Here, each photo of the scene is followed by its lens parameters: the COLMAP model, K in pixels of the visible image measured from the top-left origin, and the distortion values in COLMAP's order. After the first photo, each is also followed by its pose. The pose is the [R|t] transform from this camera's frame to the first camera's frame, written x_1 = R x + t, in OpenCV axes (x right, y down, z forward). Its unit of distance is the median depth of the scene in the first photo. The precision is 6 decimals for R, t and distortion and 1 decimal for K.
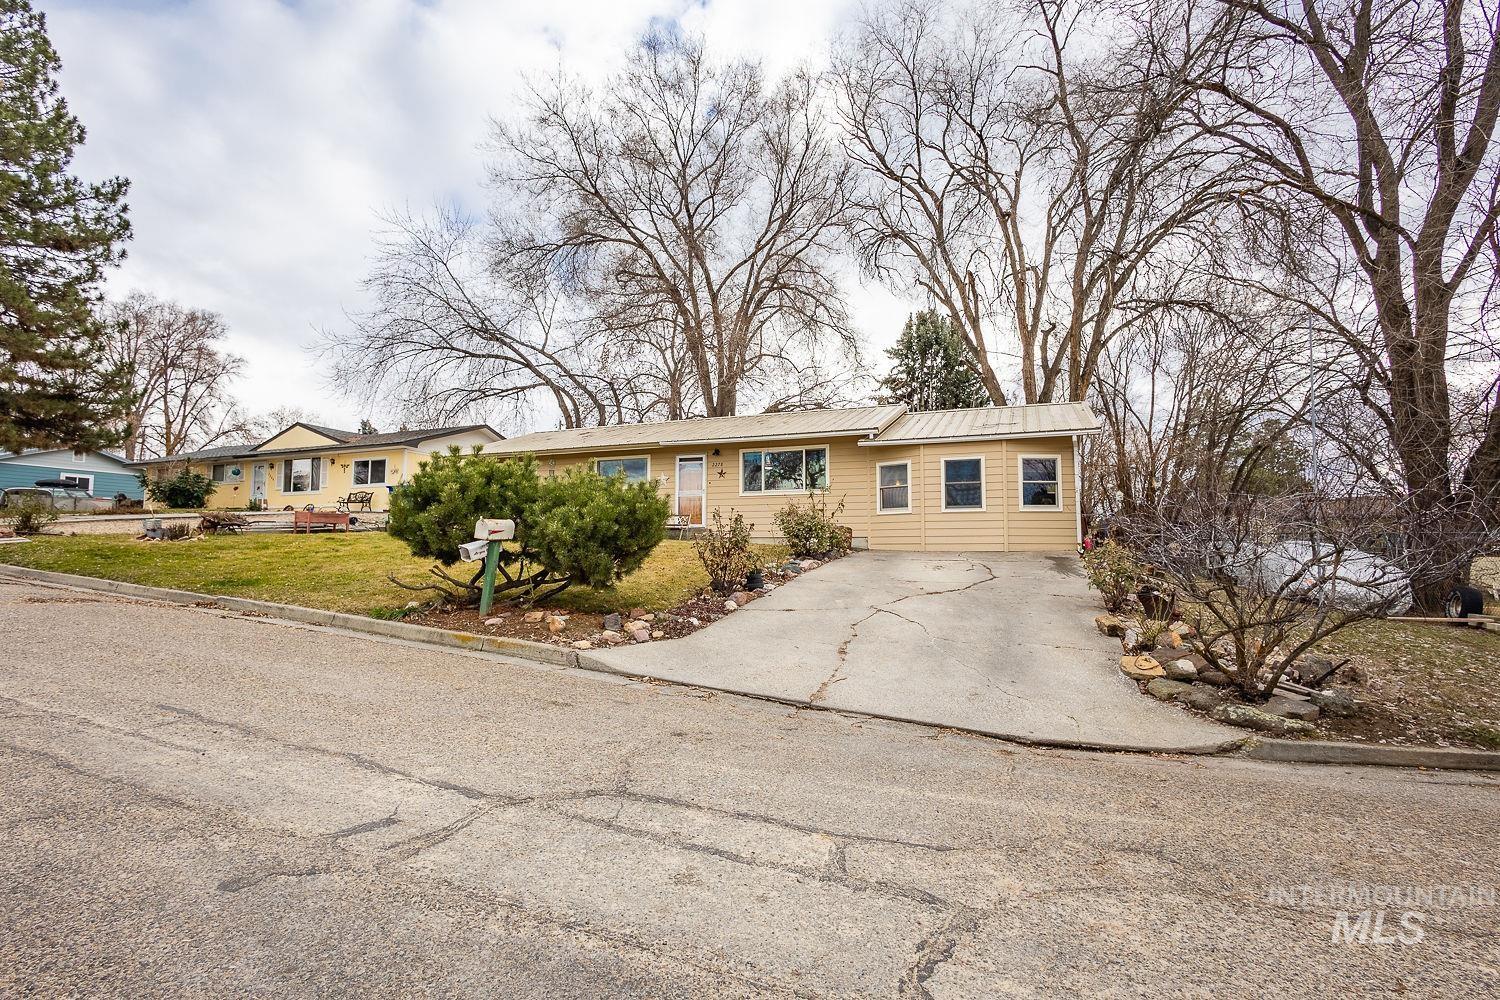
lens RADIAL K [[706.5, 0, 754.0], [0, 706.5, 499.5], [0, 0, 1]] dist [0.001889, 0.000158]
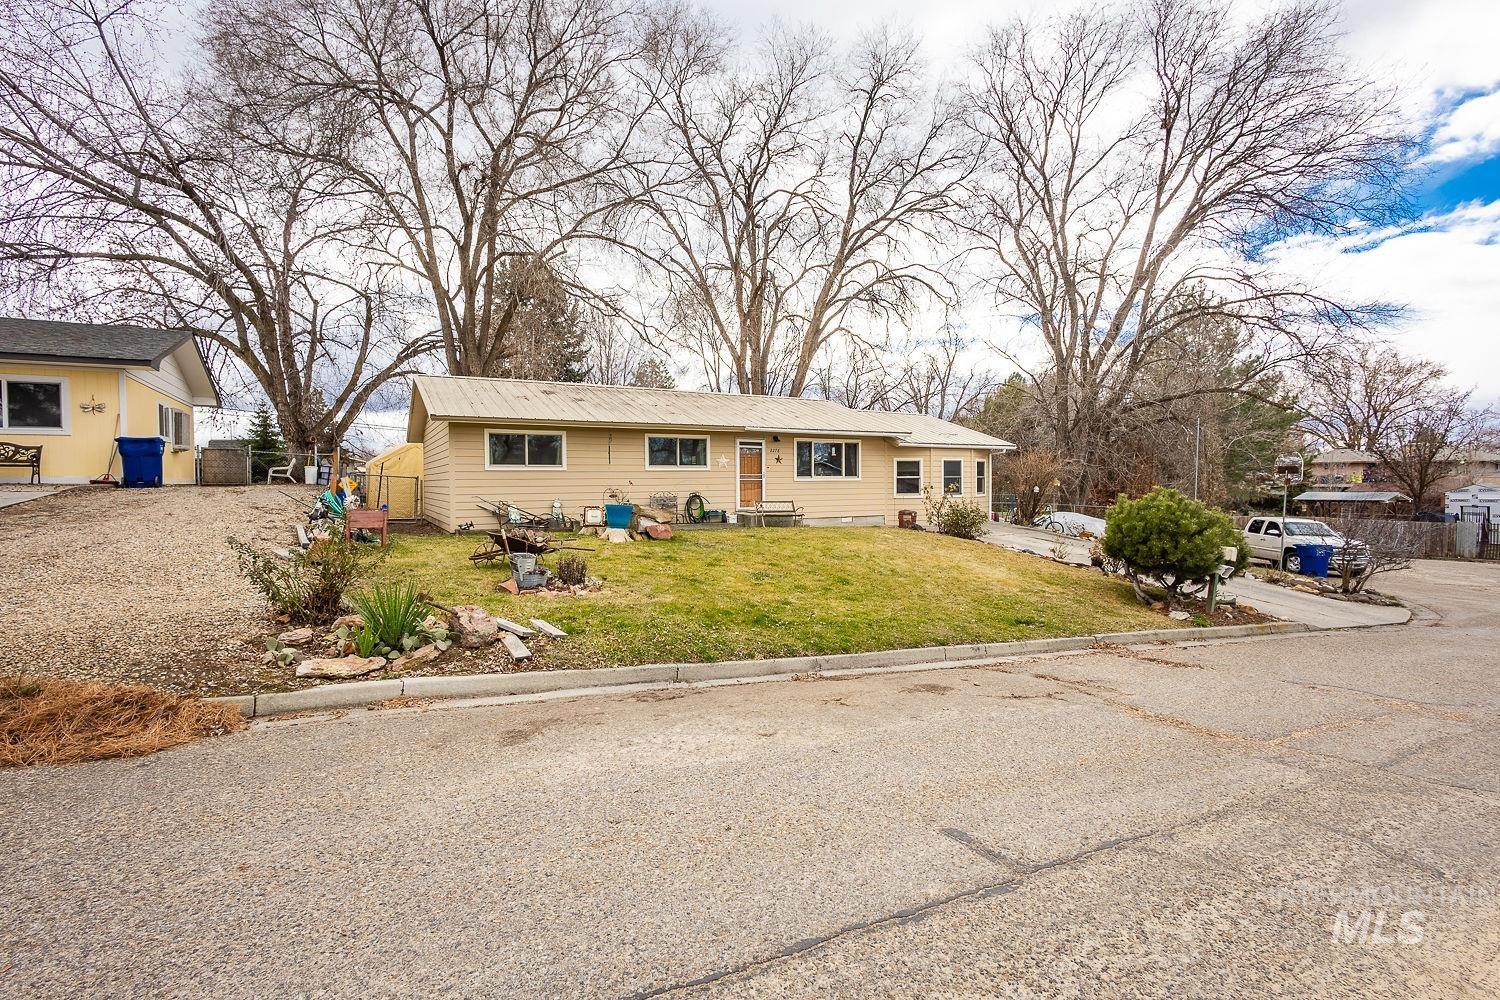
lens RADIAL K [[688.1, 0, 754.0], [0, 688.1, 502.8], [0, 0, 1]] dist [0.001001, 0.000218]
pose [[0.628593, -0.021827, 0.777428, -0.603772], [-0.042862, 0.997115, 0.062651, -0.023739], [-0.776553, -0.072704, 0.625843, 0.256557]]
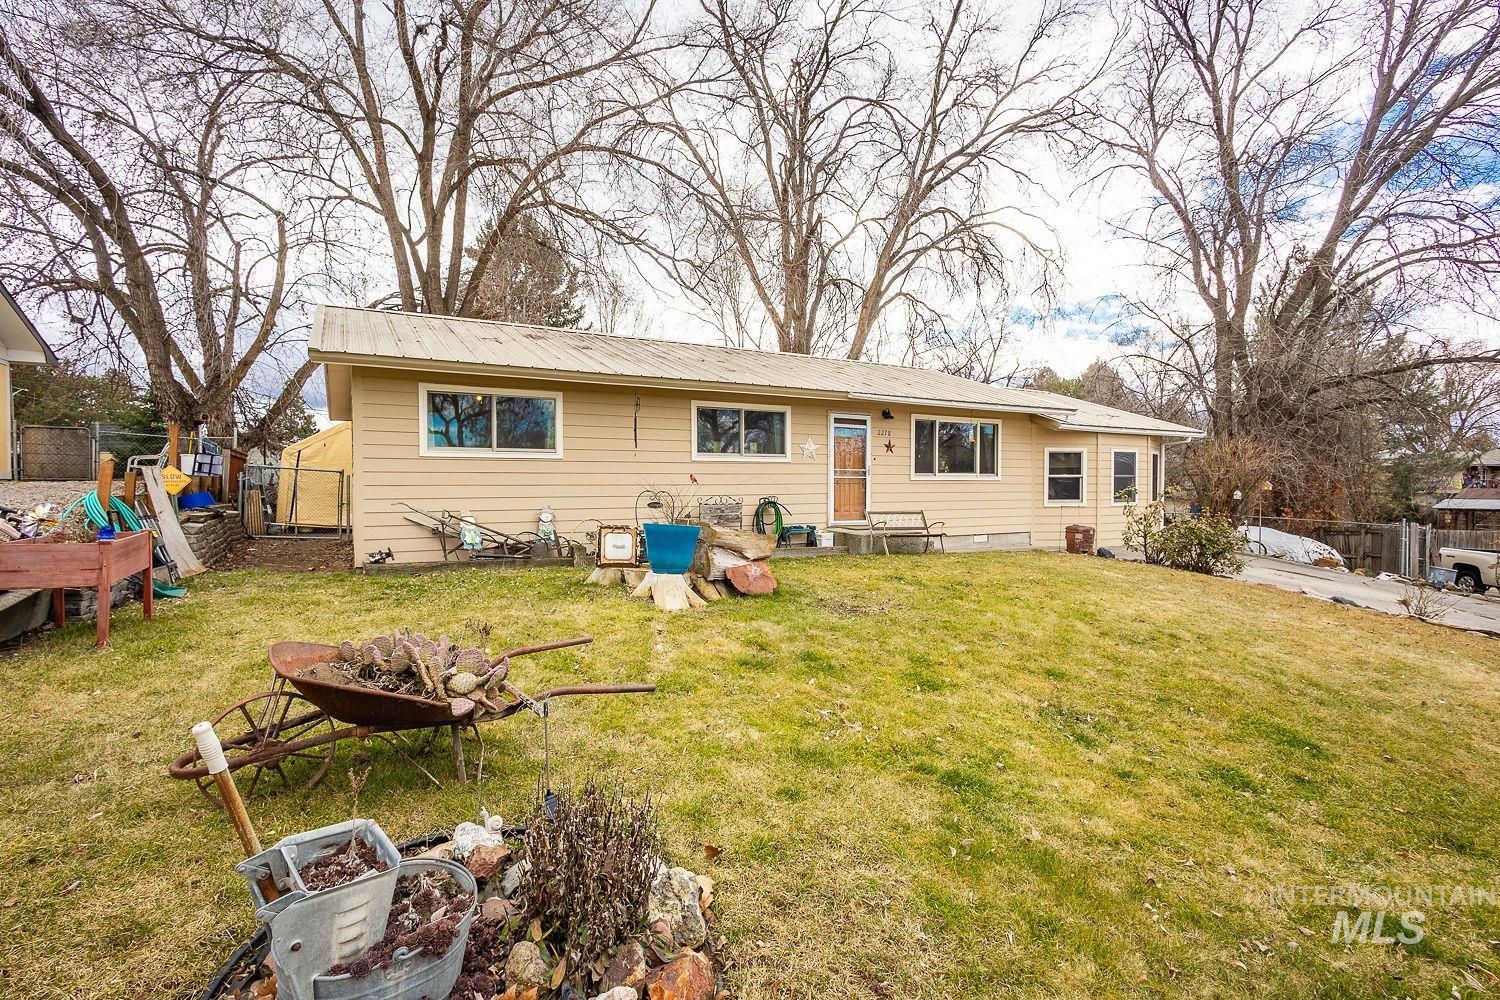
lens RADIAL K [[706.5, 0, 754.0], [0, 706.5, 499.5], [0, 0, 1]] dist [0.001889, 0.000158]
pose [[0.628406, -0.011602, 0.777799, -0.459576], [-0.049442, 0.997271, 0.054821, -0.011043], [-0.776313, -0.072906, 0.626118, 0.457134]]
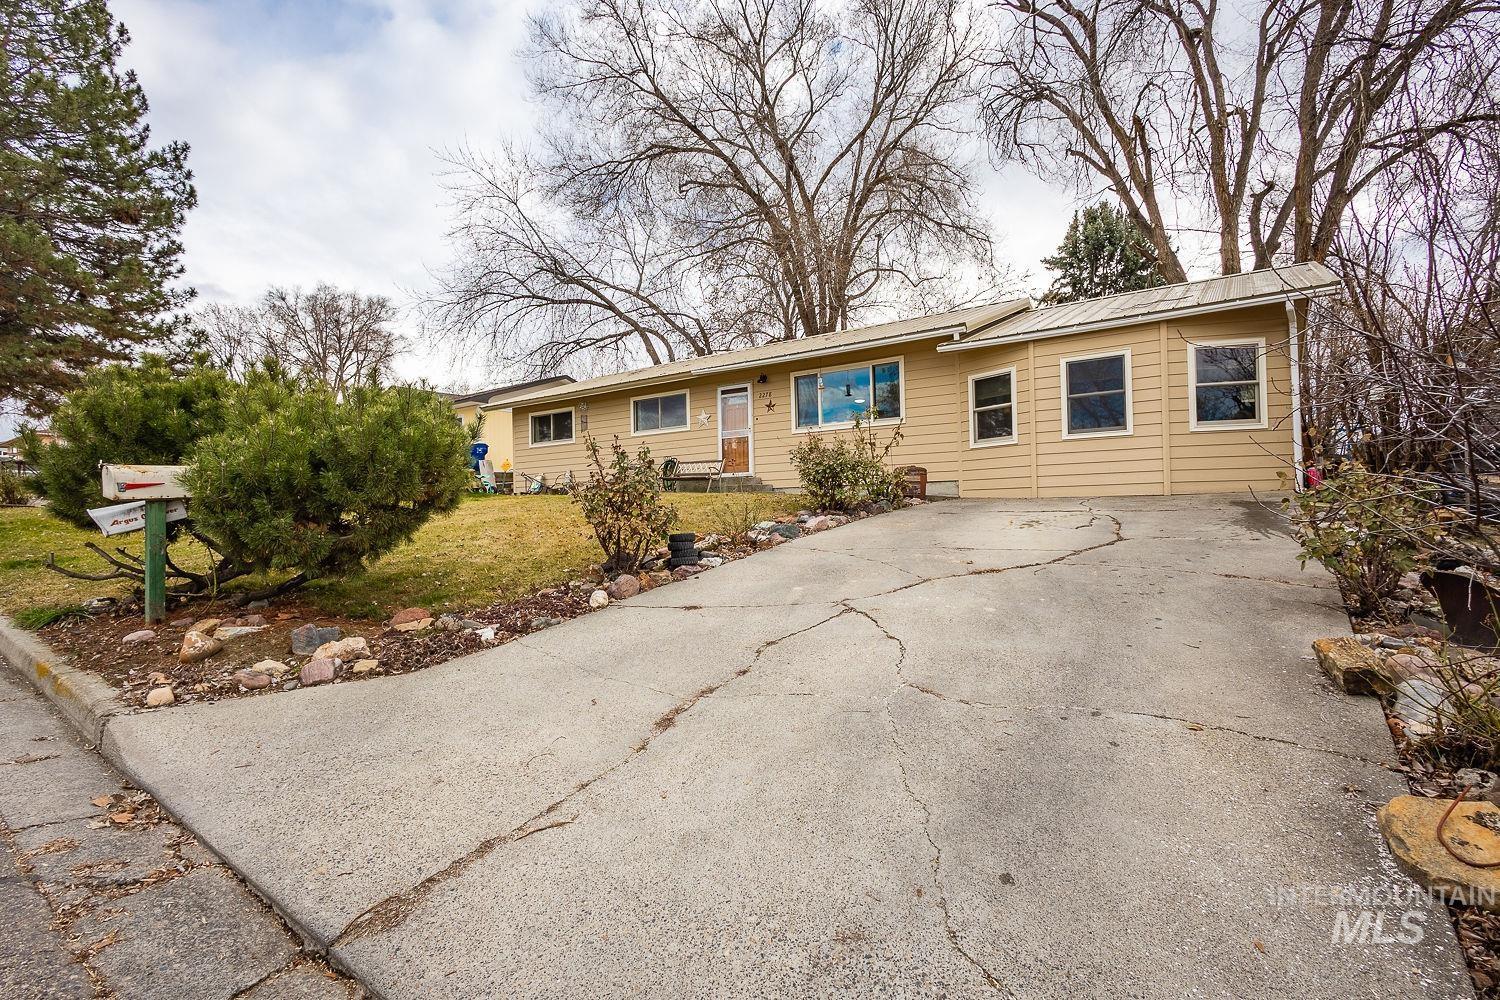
lens RADIAL K [[708.2, 0, 753.2], [0, 708.2, 502.8], [0, 0, 1]] dist [0.005587, -0.000998]
pose [[0.971216, -0.026585, -0.236714, 0.080845], [0.042800, 0.997056, 0.063627, 0.013131], [0.234325, -0.071927, 0.969494, 0.159366]]
